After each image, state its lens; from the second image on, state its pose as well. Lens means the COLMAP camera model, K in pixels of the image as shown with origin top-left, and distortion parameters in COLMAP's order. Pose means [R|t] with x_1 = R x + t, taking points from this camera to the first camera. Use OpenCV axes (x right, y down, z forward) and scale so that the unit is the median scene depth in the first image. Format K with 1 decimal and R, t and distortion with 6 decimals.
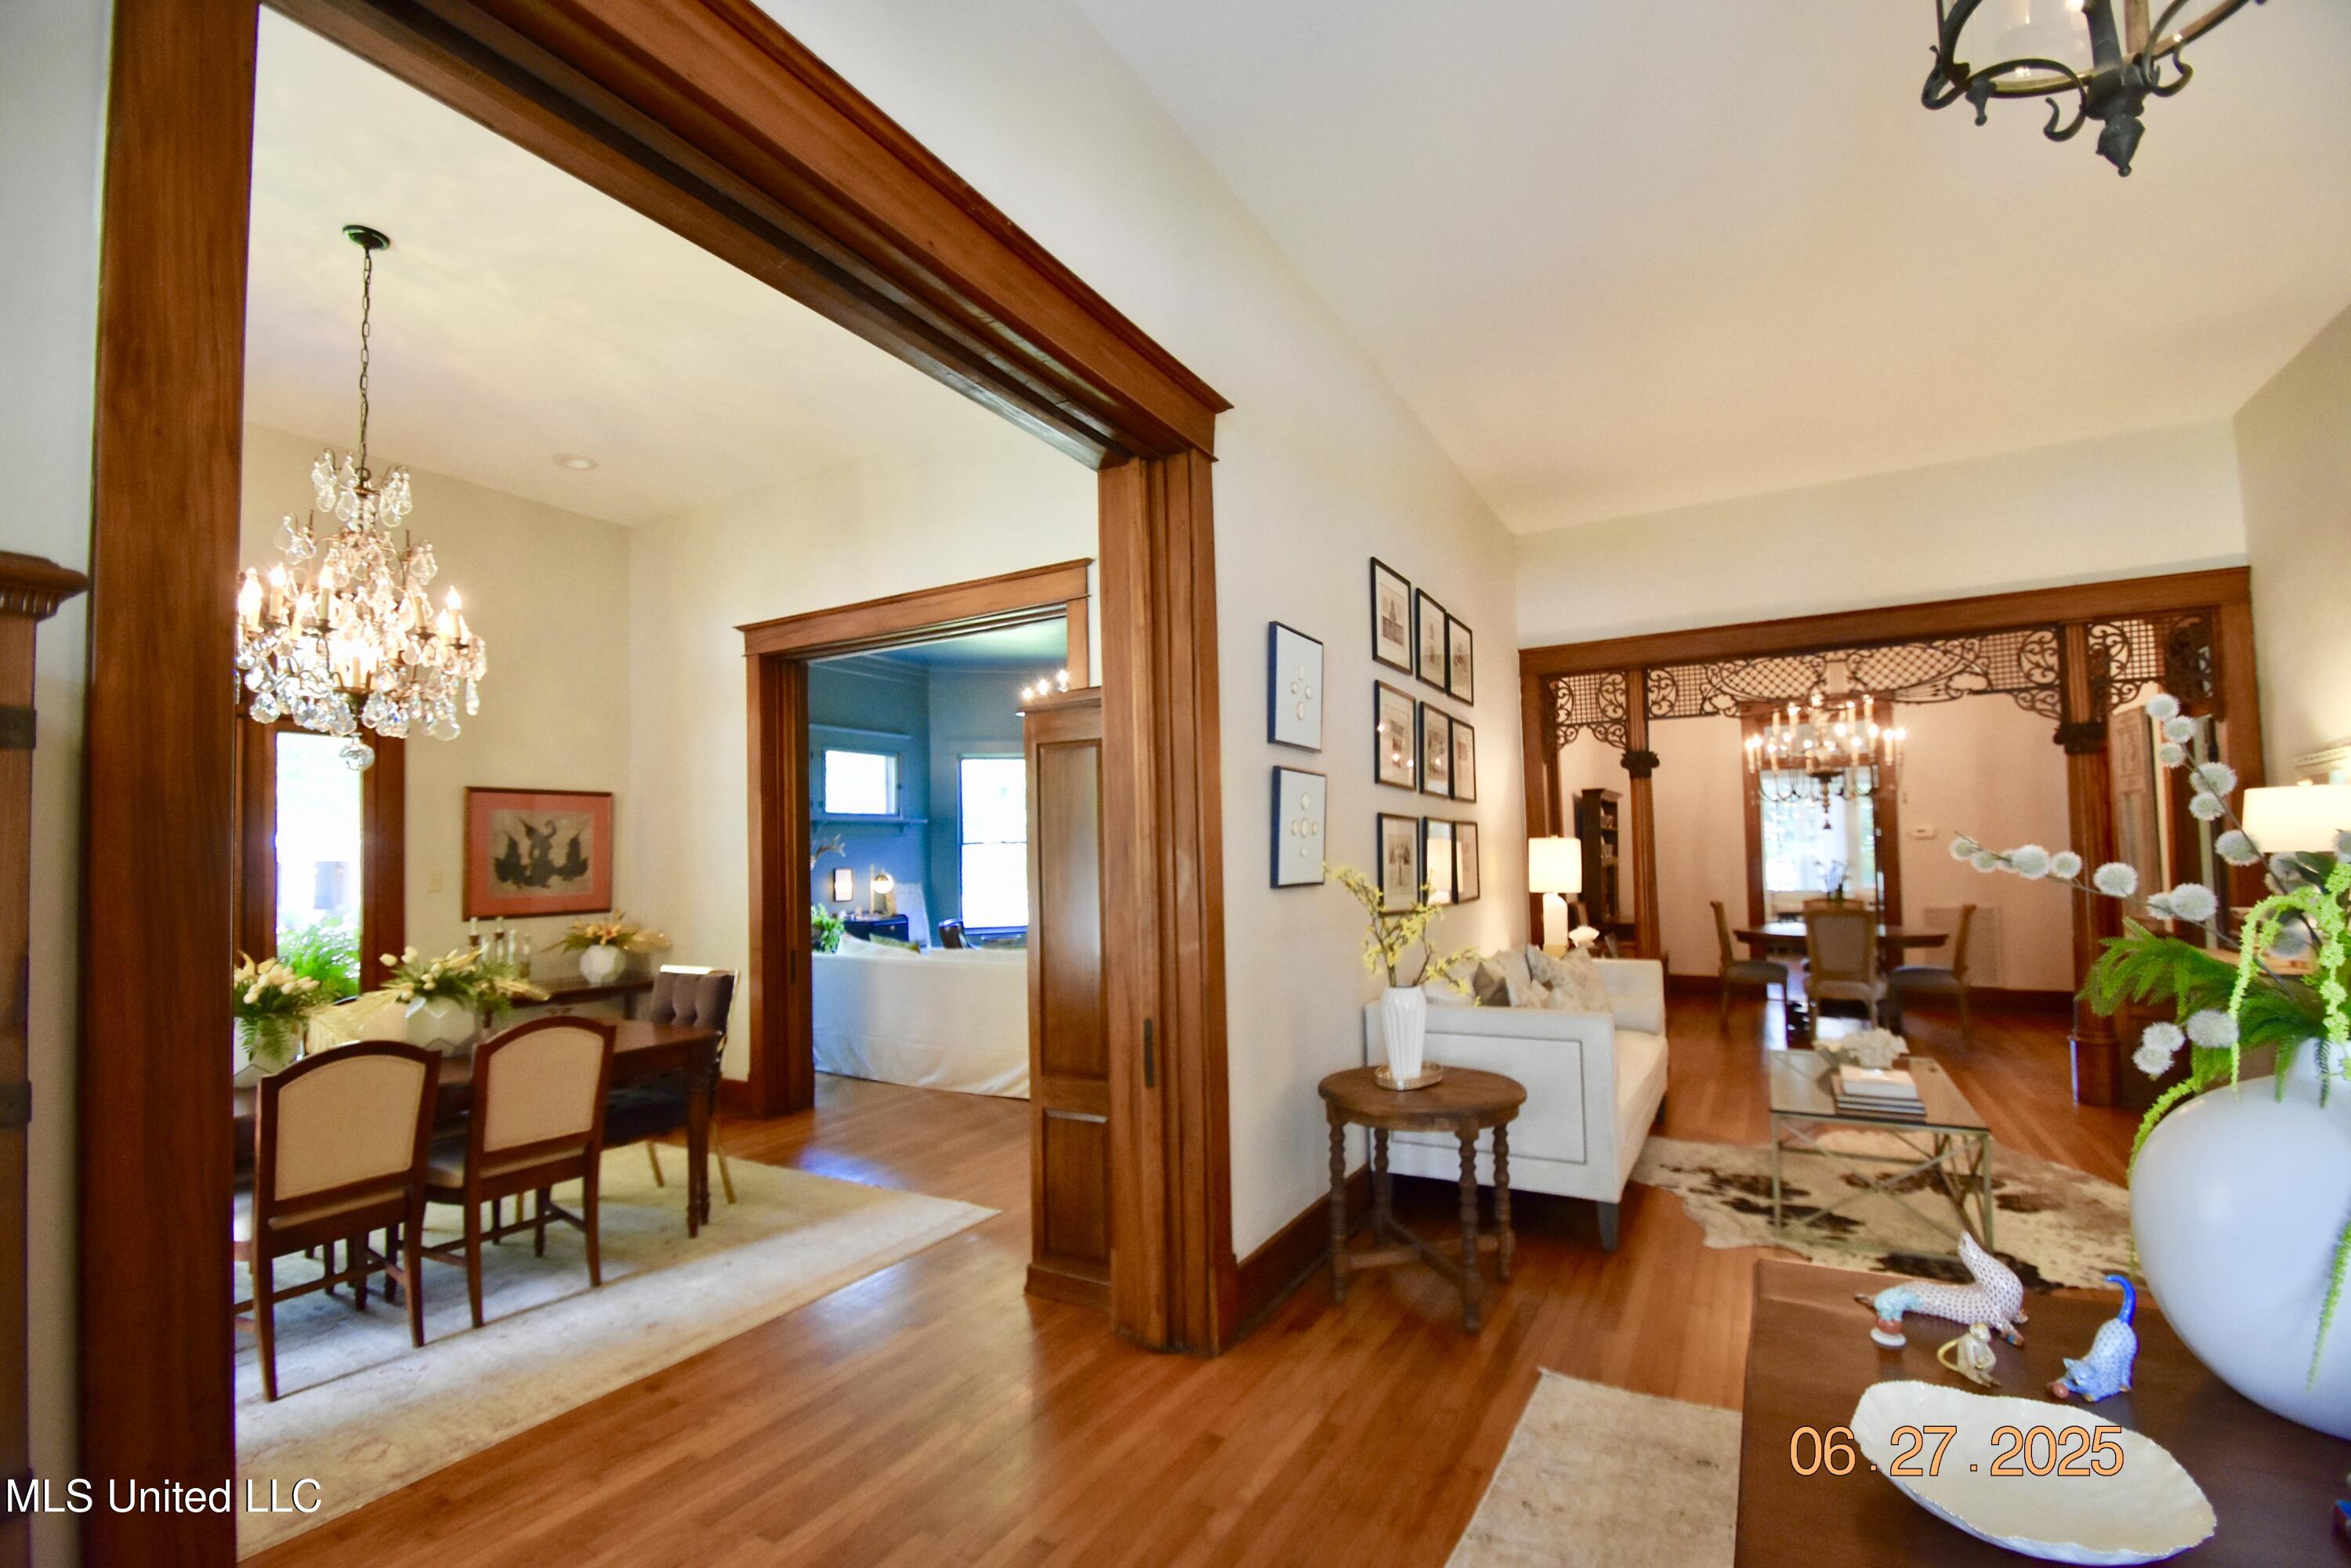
lens RADIAL K [[1019.4, 0, 1189.2], [0, 1019.4, 823.1], [0, 0, 1]] dist [0.019078, -0.017736]
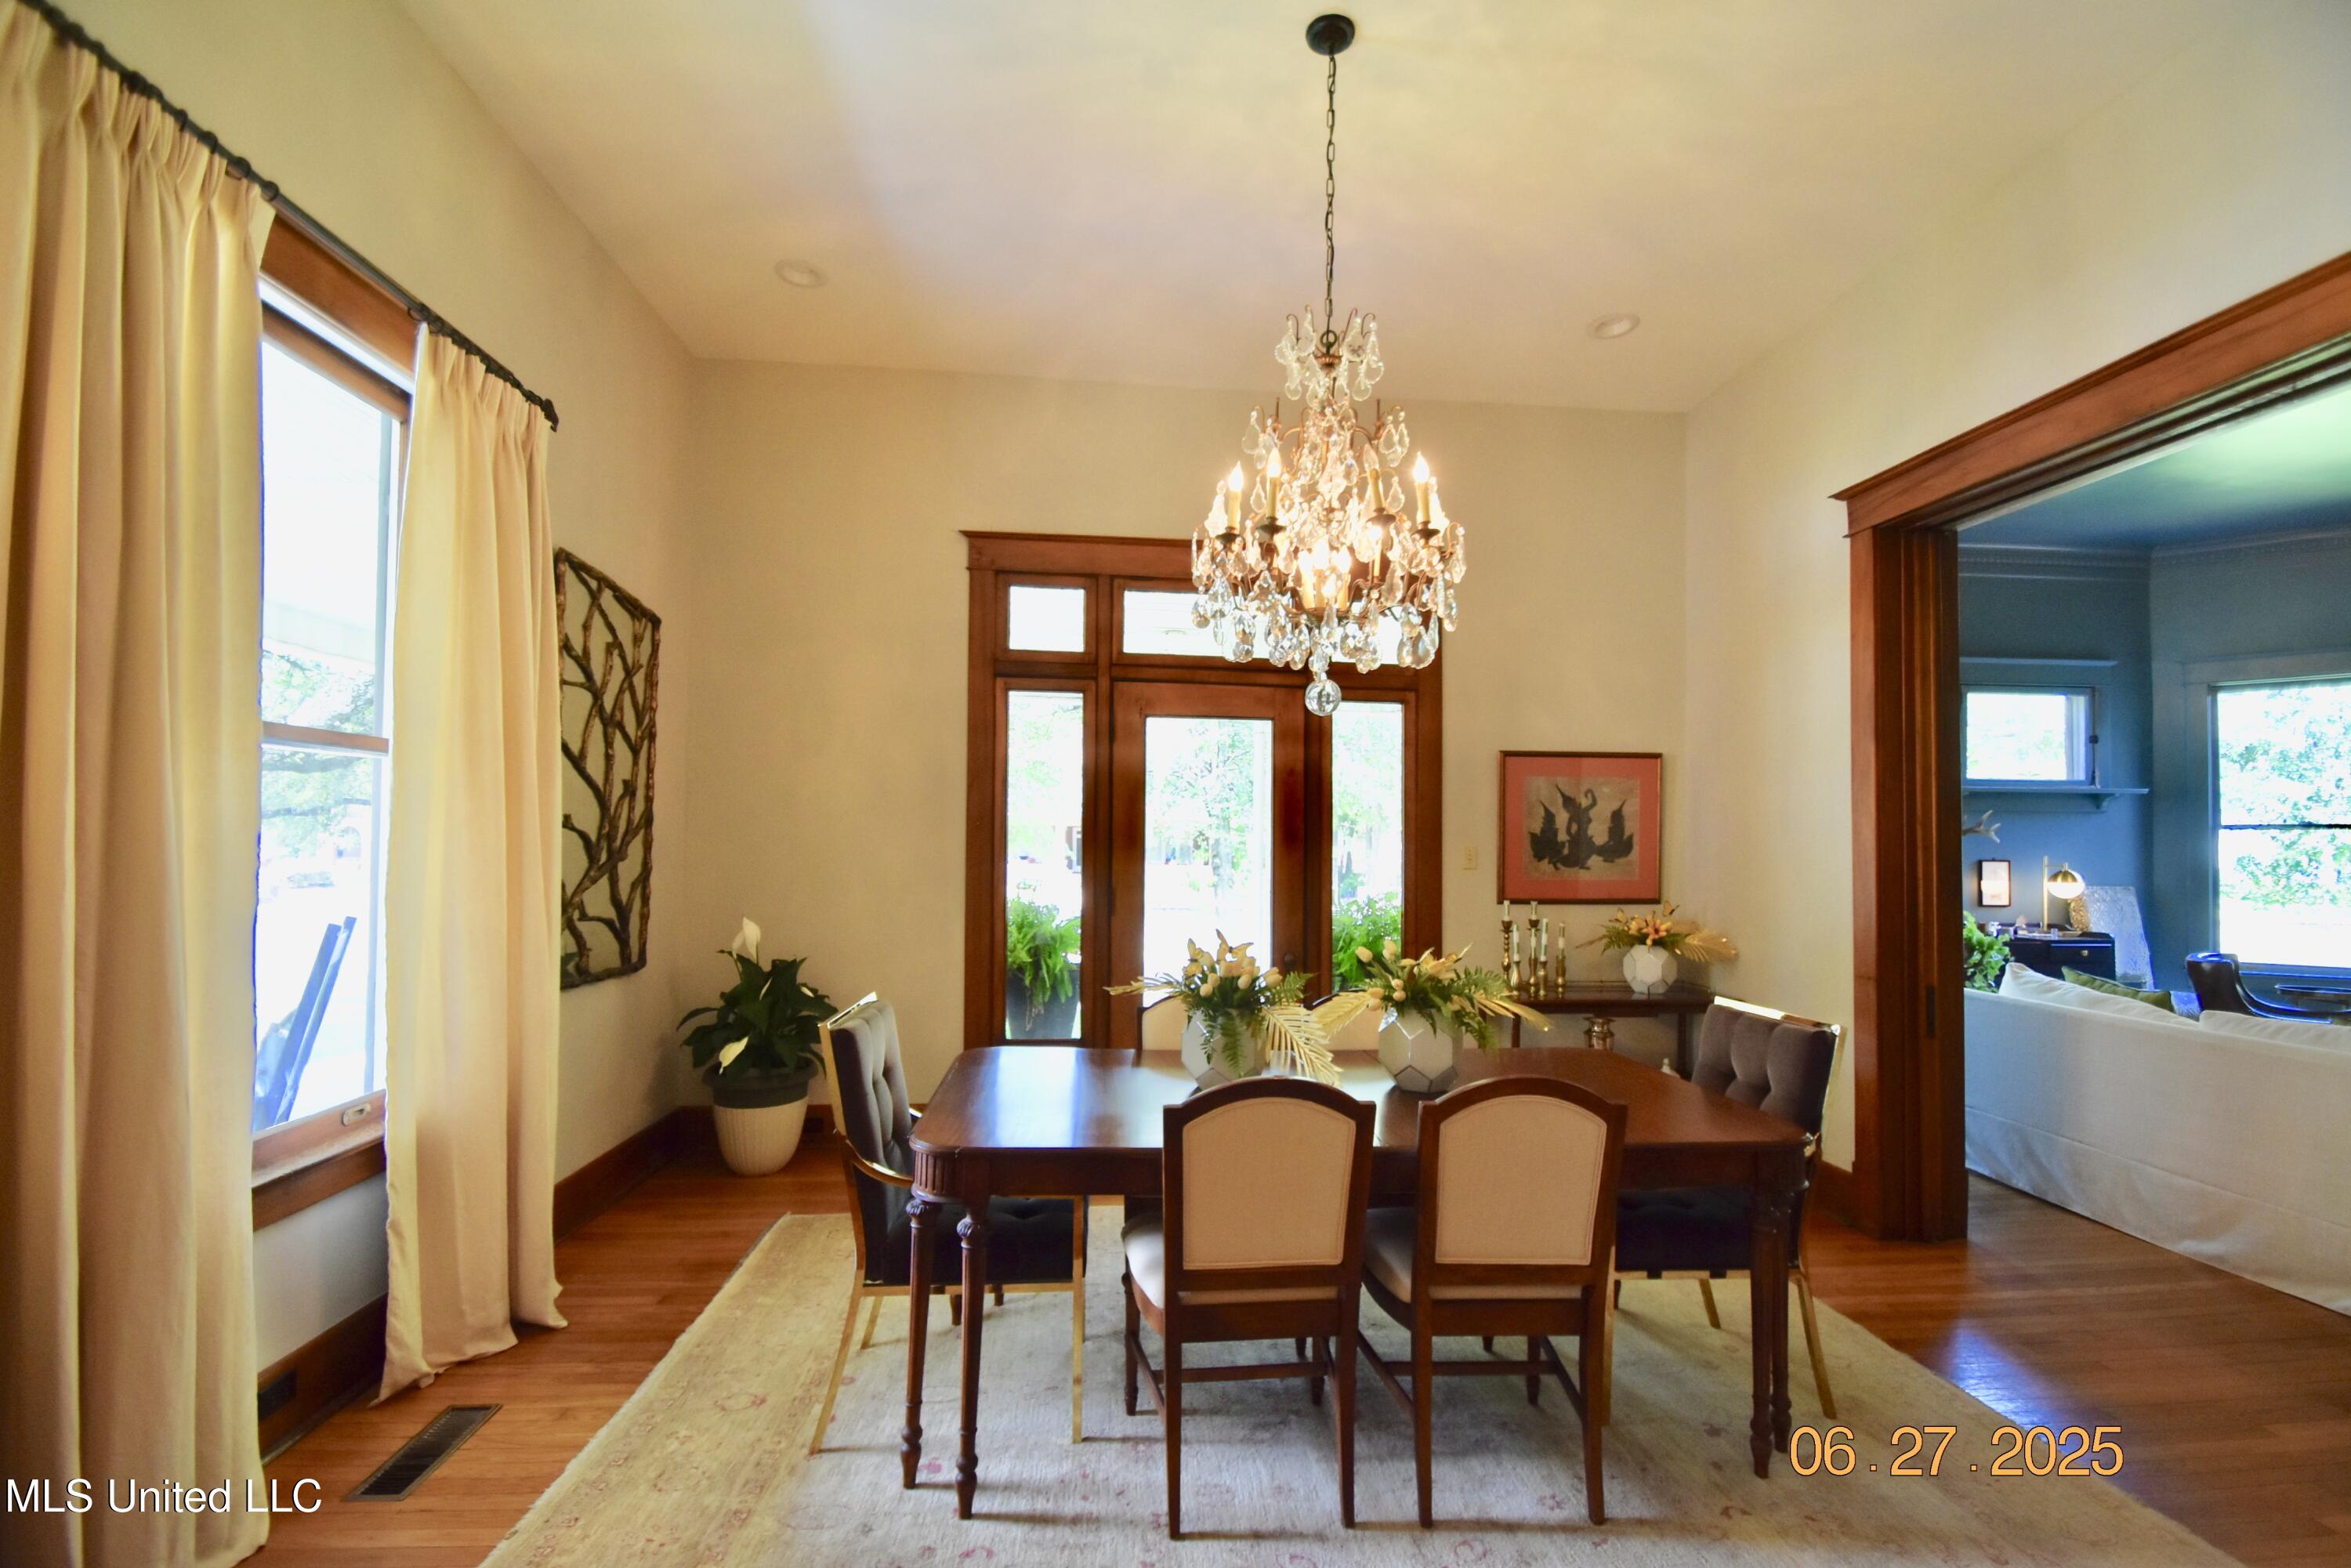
lens RADIAL K [[1019.4, 0, 1189.2], [0, 1019.4, 823.1], [0, 0, 1]] dist [0.019078, -0.017736]
pose [[0.563329, 0.007106, -0.826202, -0.124328], [0.005797, 0.999904, 0.012553, 0.013036], [0.826212, -0.011861, 0.563234, 0.269104]]
